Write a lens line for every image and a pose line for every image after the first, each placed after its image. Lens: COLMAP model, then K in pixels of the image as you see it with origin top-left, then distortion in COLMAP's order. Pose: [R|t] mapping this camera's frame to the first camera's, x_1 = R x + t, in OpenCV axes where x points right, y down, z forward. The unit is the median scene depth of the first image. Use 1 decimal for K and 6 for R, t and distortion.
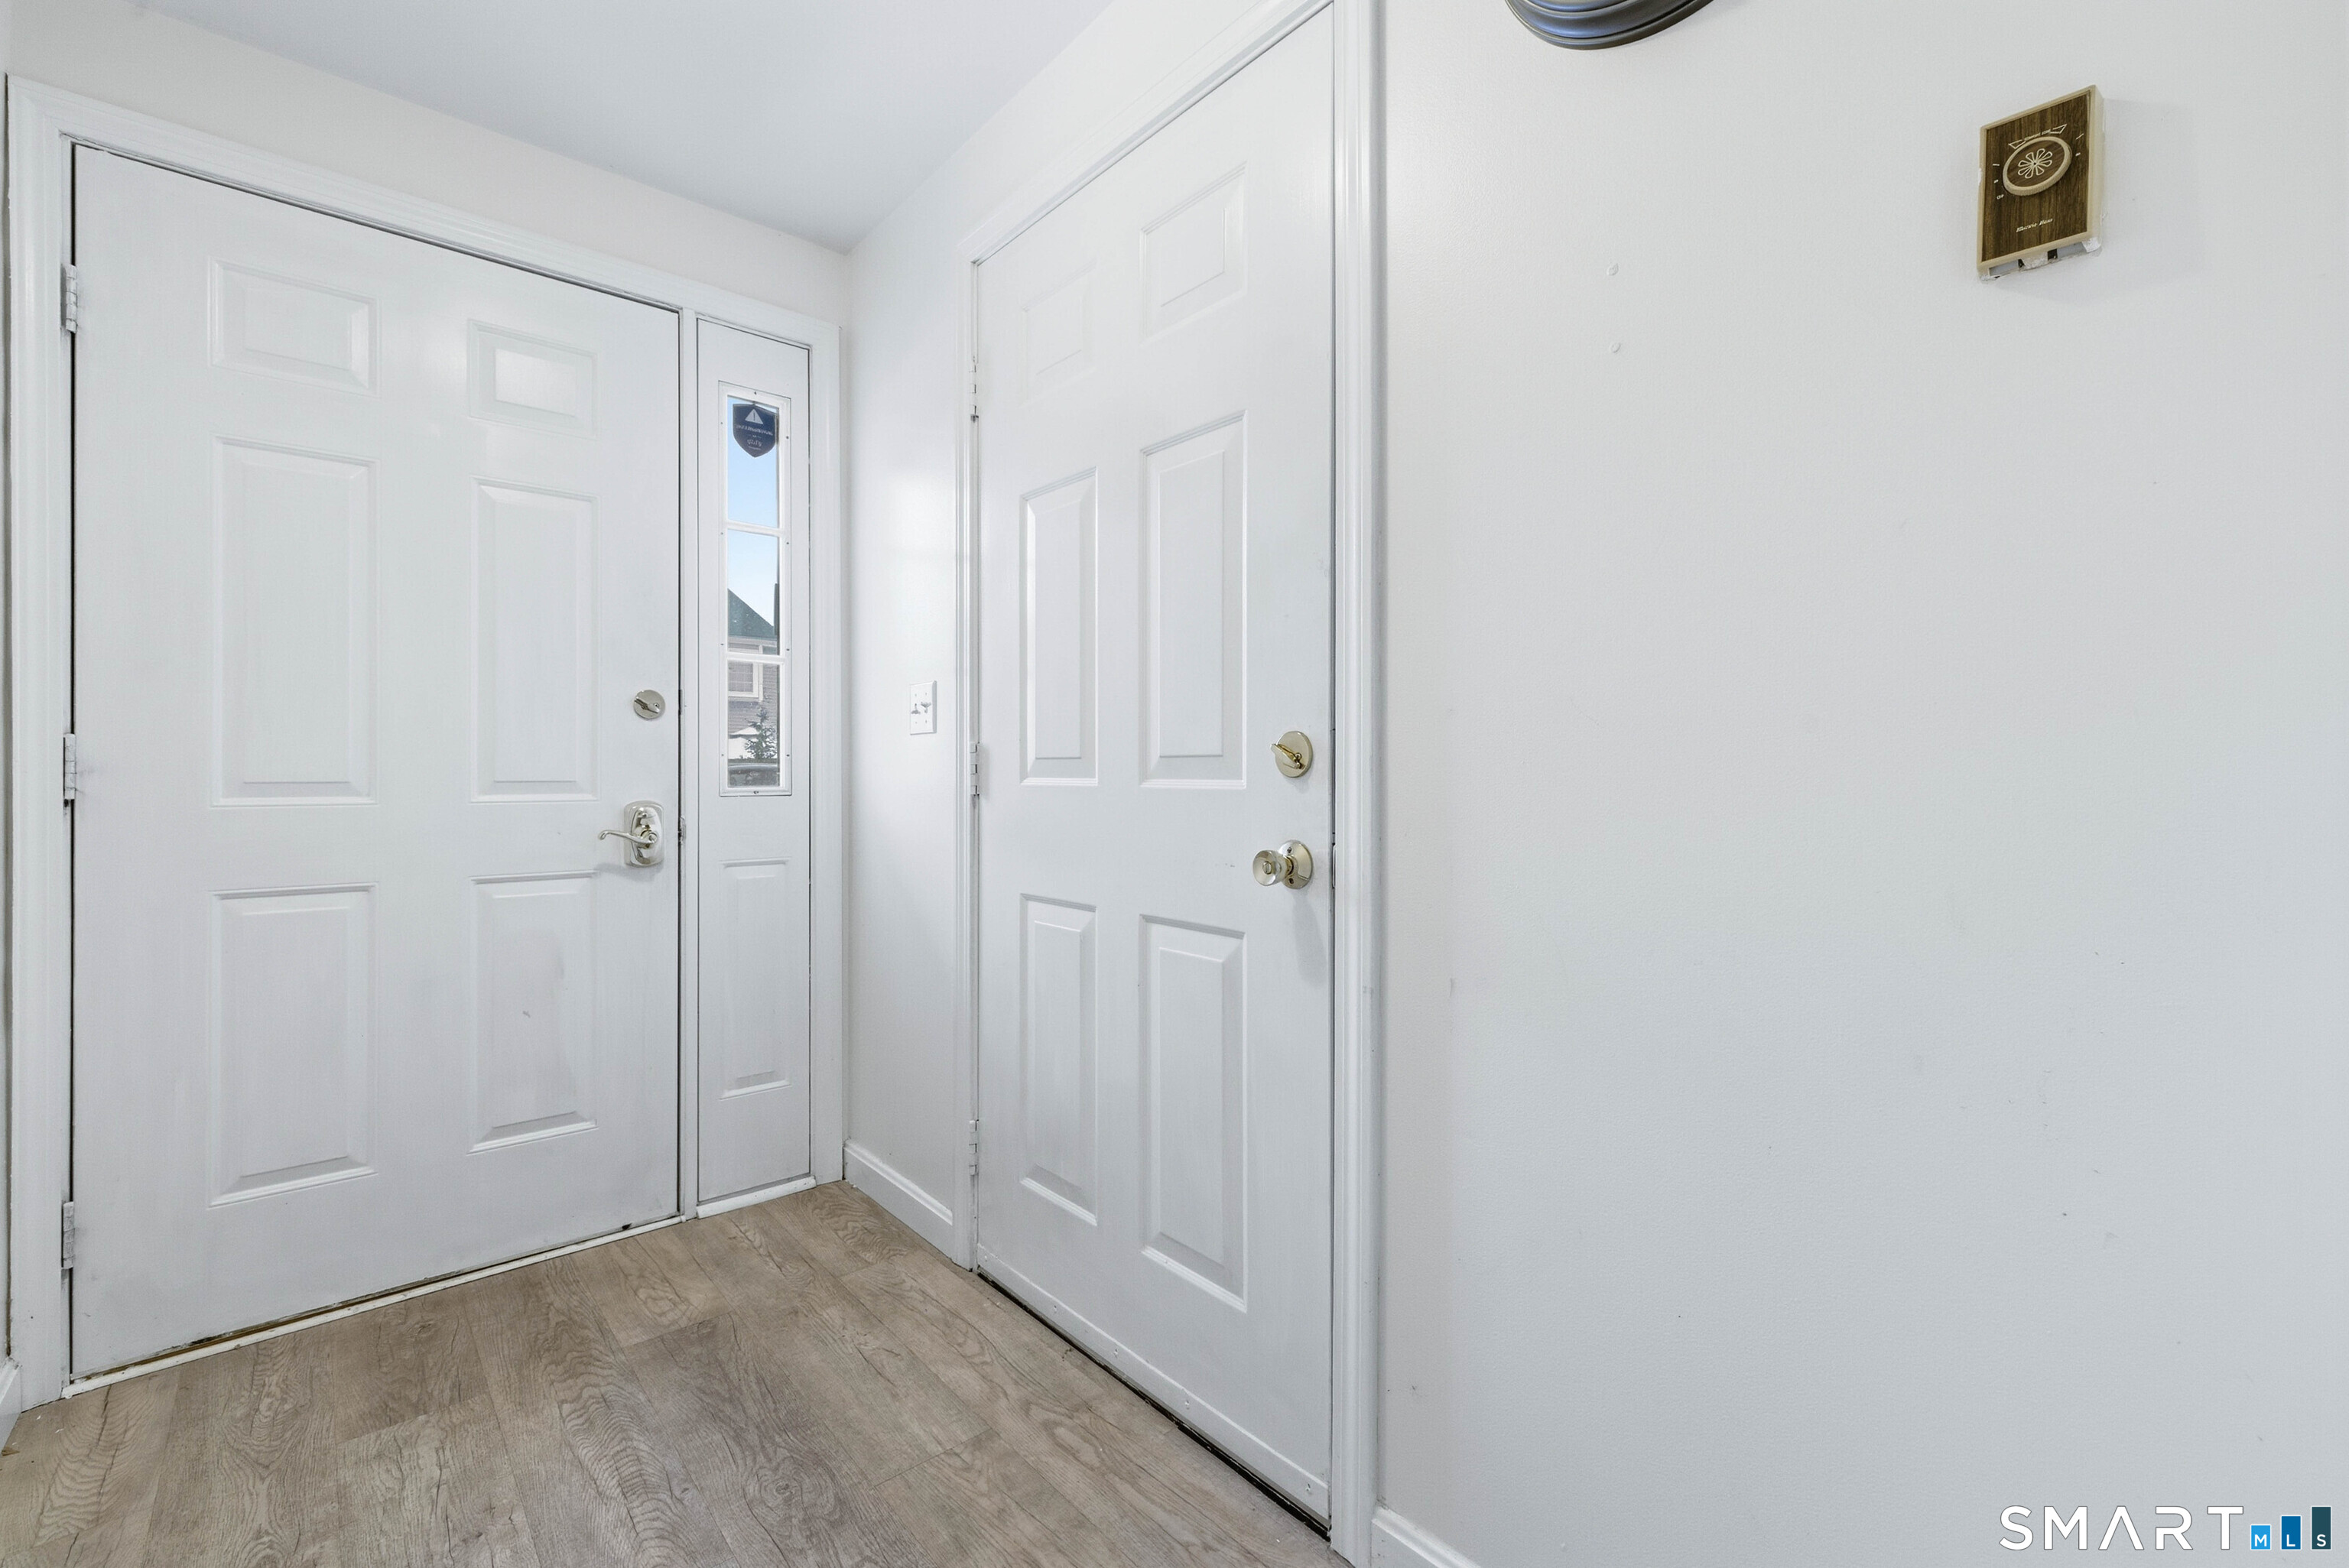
lens RADIAL K [[986.8, 0, 1173.0], [0, 986.8, 783.7], [0, 0, 1]] dist [-0.003317, -0.000380]
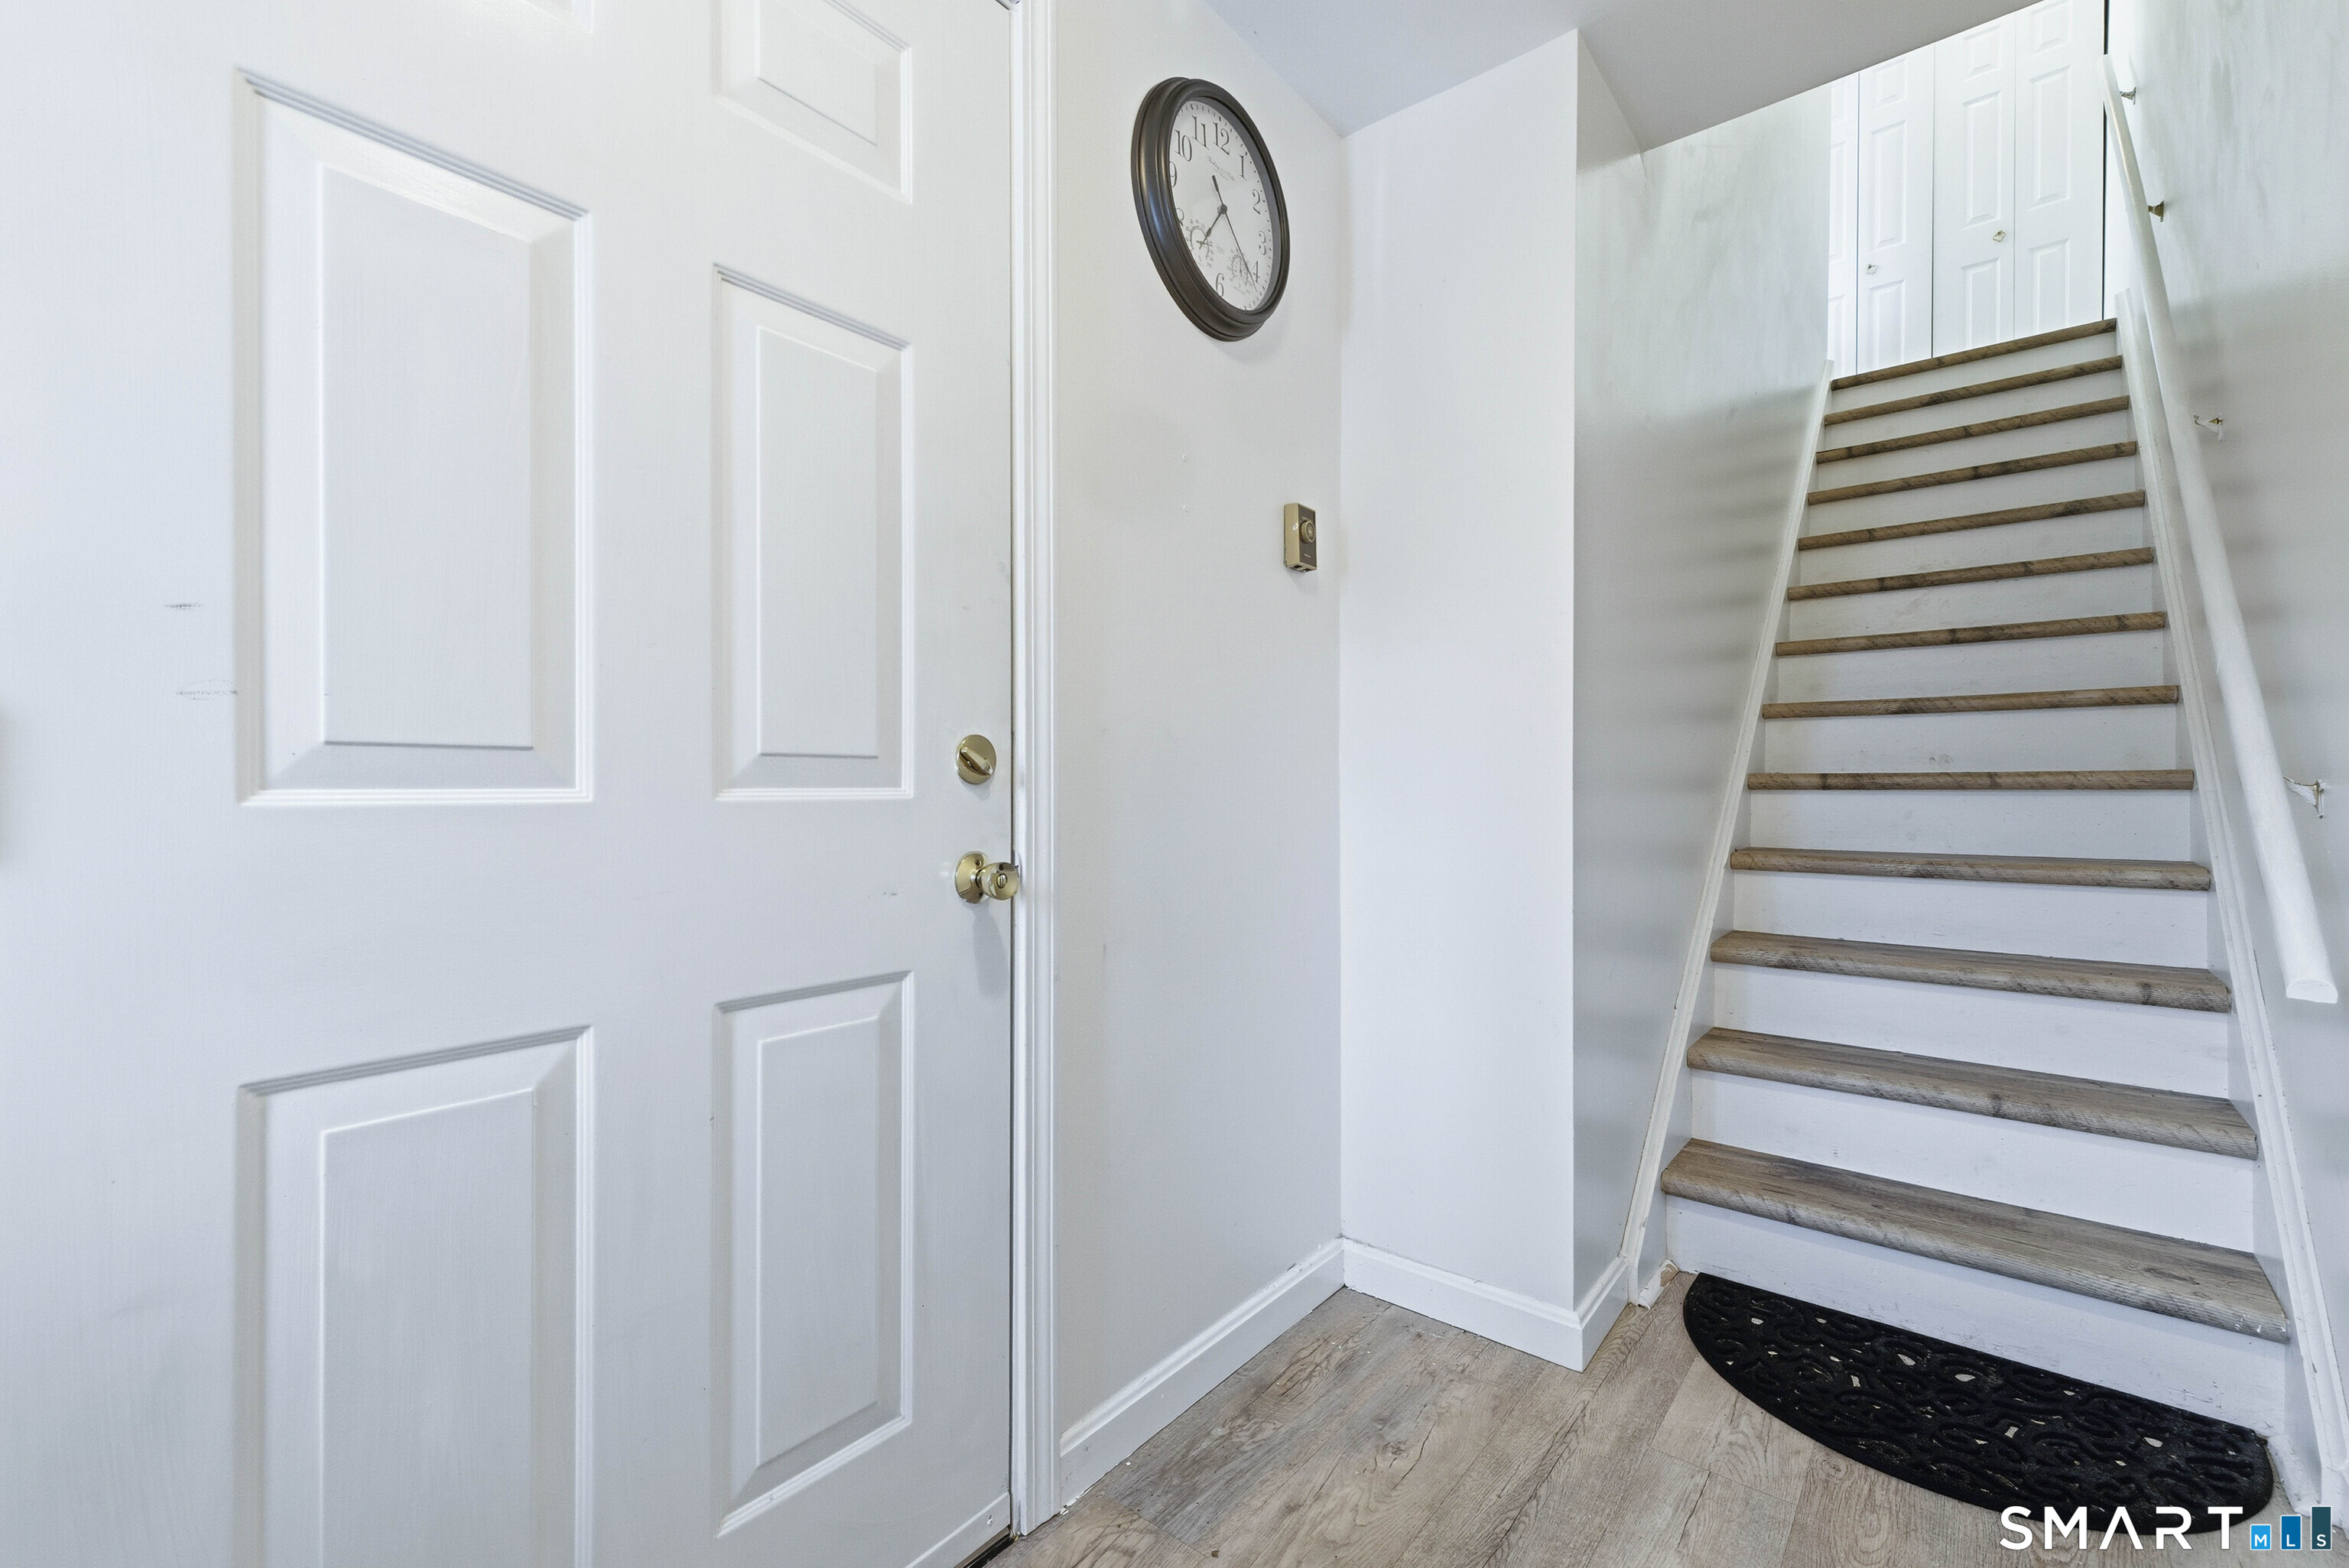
lens RADIAL K [[986.8, 0, 1171.7], [0, 986.8, 793.8], [0, 0, 1]] dist [-0.003317, -0.000380]
pose [[-0.164471, -0.015612, 0.986258, -0.748477], [0.004954, 0.999849, 0.016653, -0.010934], [-0.986369, 0.007625, -0.164369, 0.878073]]
